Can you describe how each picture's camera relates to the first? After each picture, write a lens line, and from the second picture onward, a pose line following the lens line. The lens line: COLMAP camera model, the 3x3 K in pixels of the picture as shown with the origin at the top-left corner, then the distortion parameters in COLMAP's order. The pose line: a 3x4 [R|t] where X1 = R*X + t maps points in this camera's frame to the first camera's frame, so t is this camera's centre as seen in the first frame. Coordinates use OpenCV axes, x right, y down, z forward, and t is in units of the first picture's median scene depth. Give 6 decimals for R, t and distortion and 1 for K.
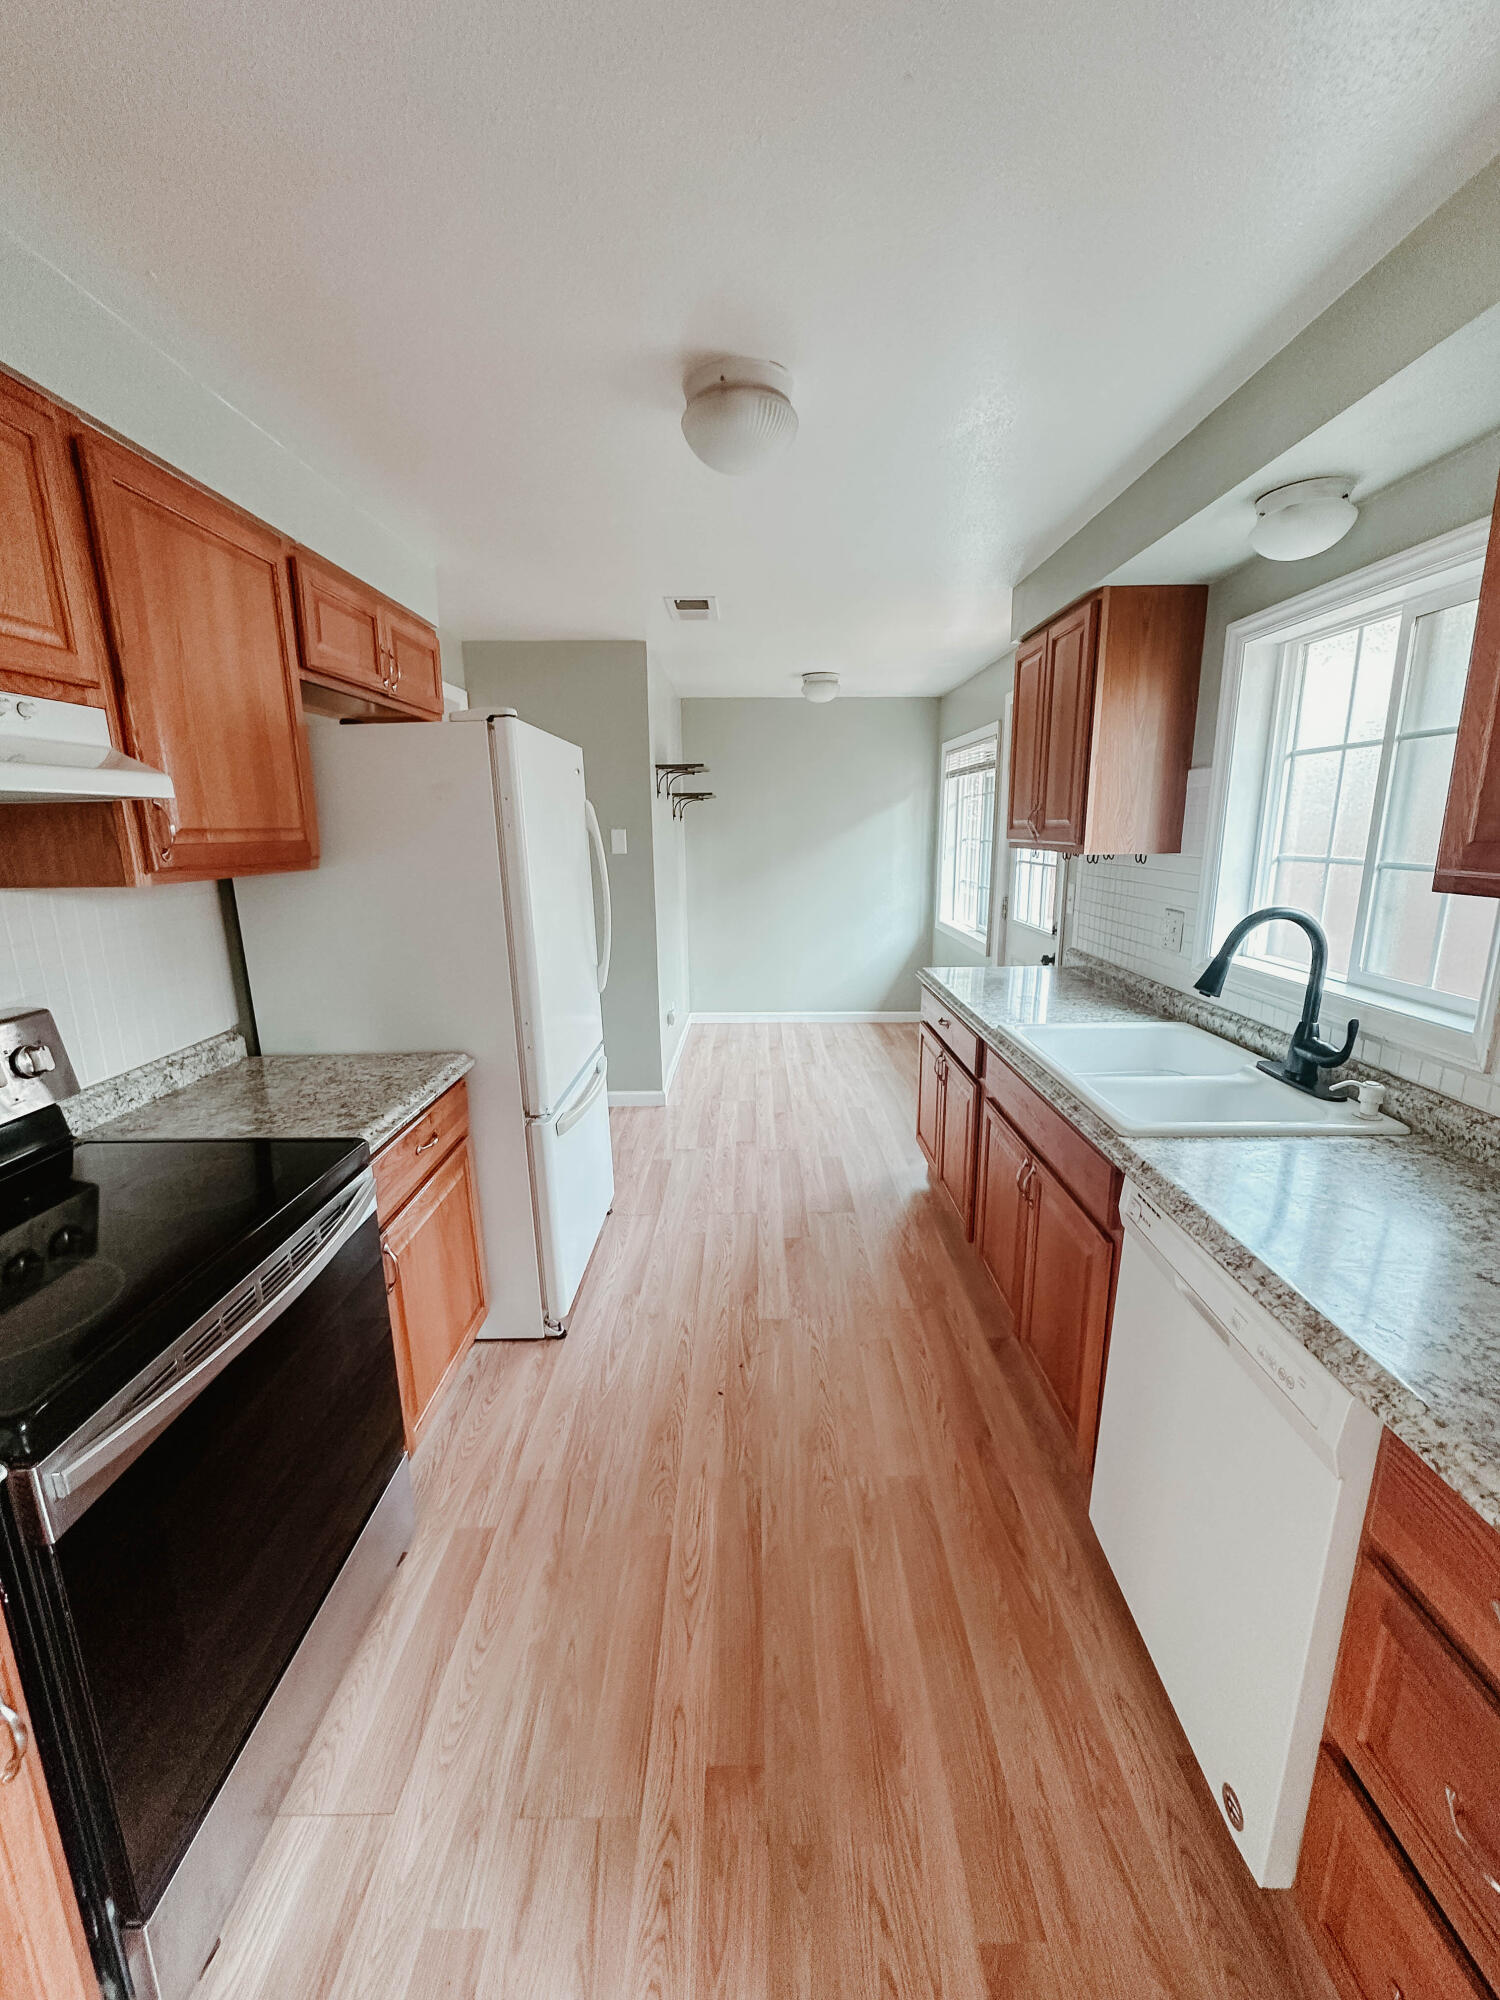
lens RADIAL K [[800.8, 0, 748.0], [0, 800.8, 996.7], [0, 0, 1]] dist [-0.001752, -0.000033]
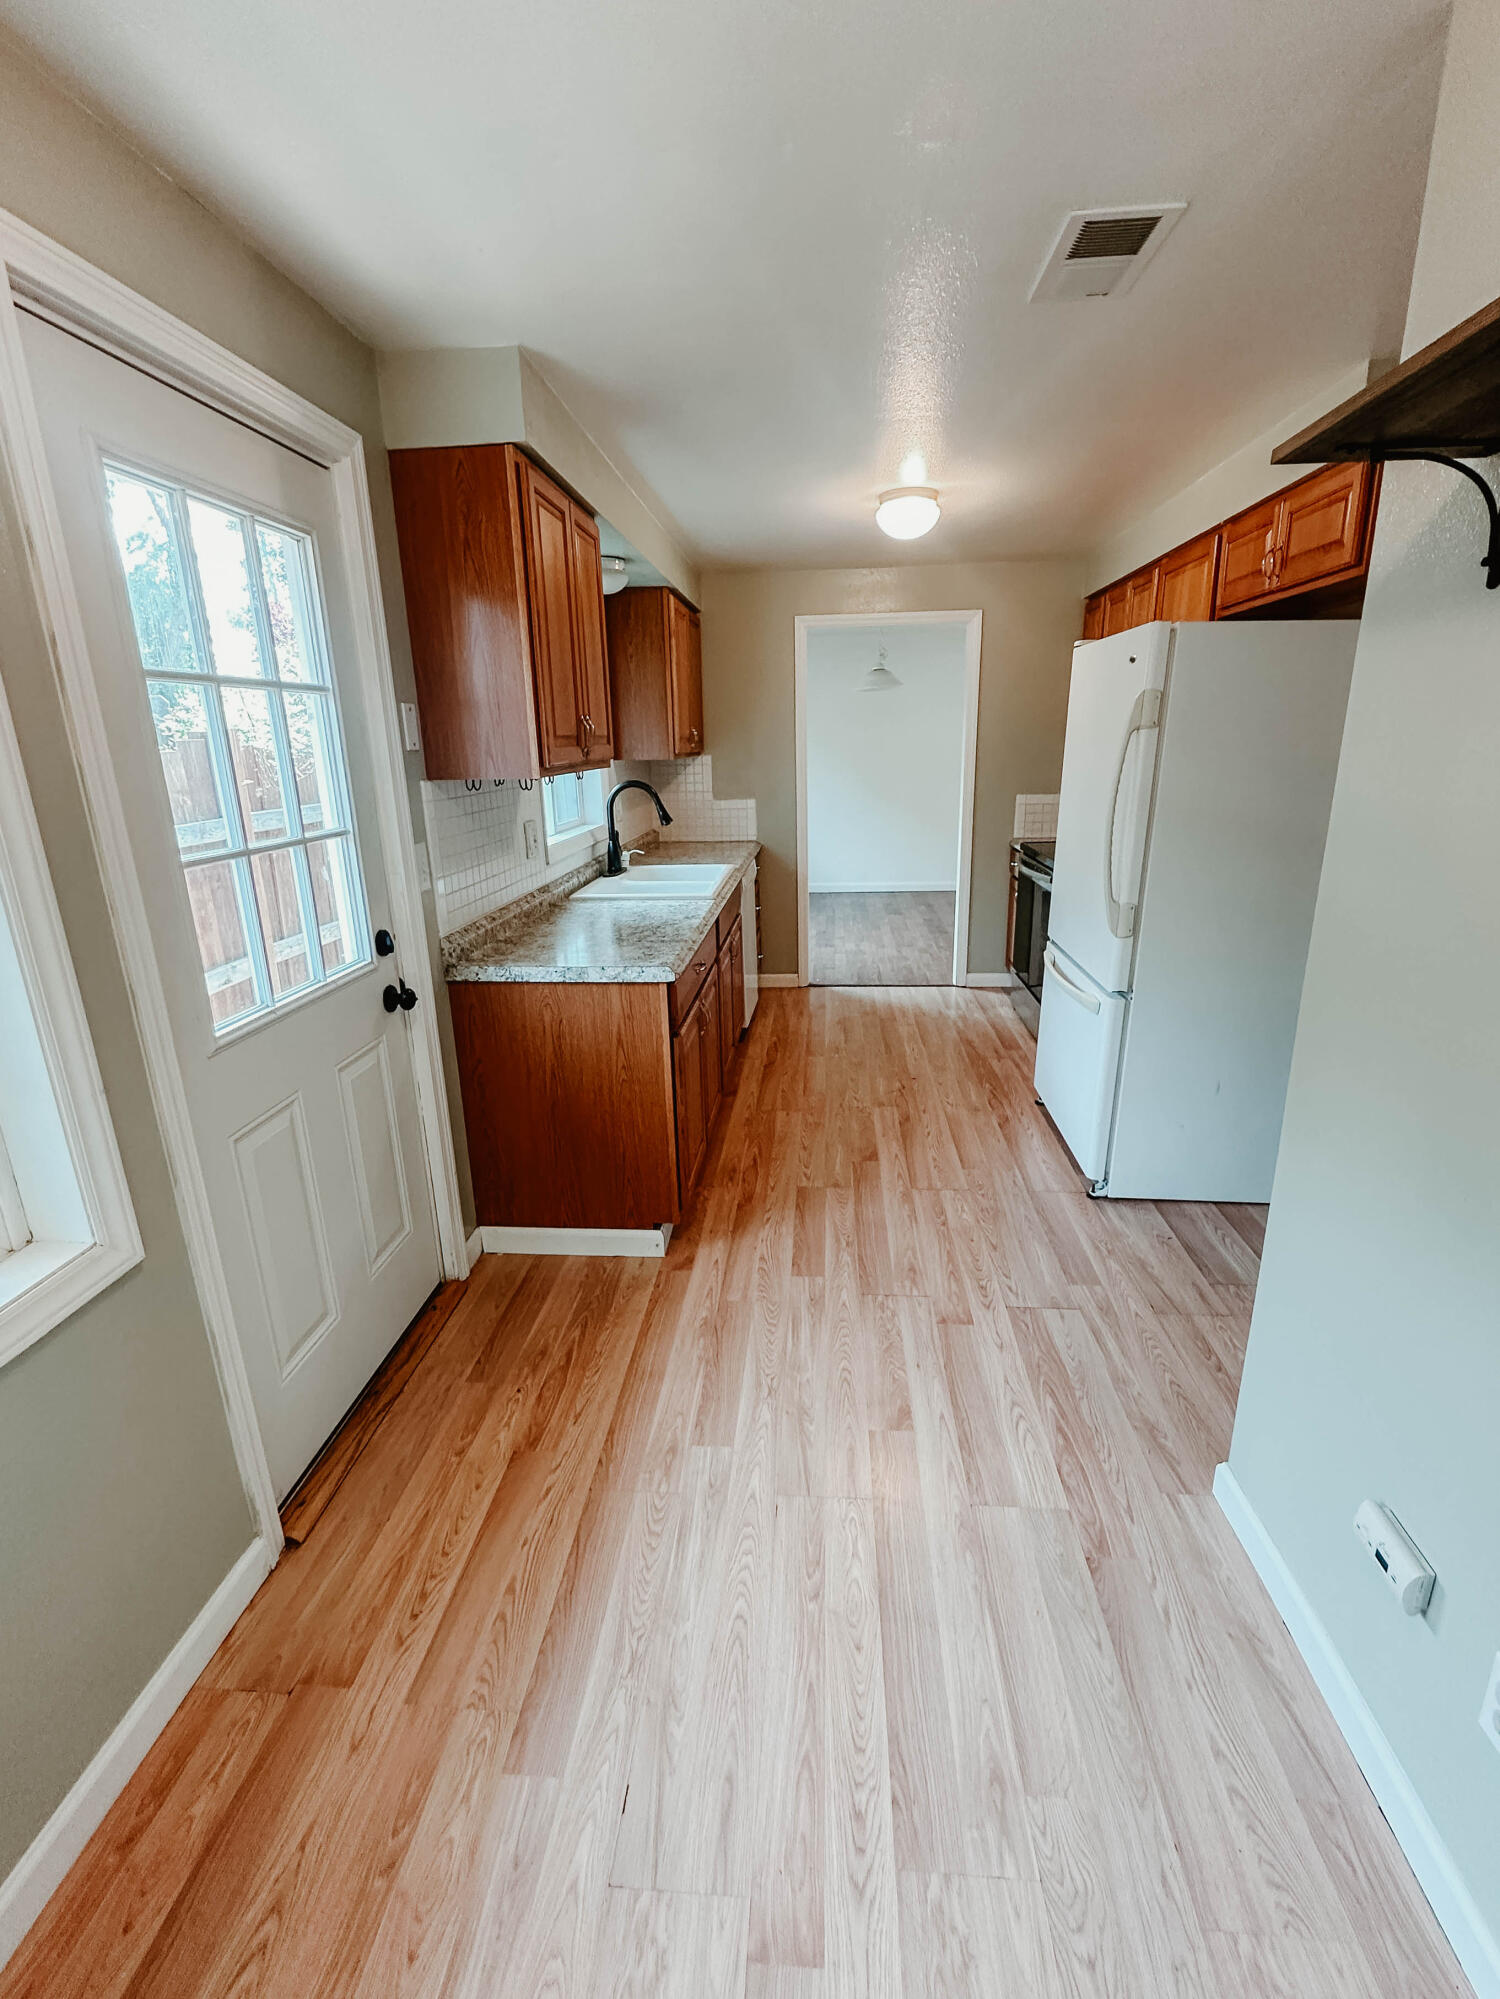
lens RADIAL K [[816.2, 0, 747.5], [0, 816.2, 986.8], [0, 0, 1]] dist [-0.000383, -0.000016]
pose [[-0.995385, 0.005785, 0.095789, 0.110888], [0.051999, 0.871454, 0.487713, -0.389658], [-0.080654, 0.490443, -0.867733, 1.819509]]
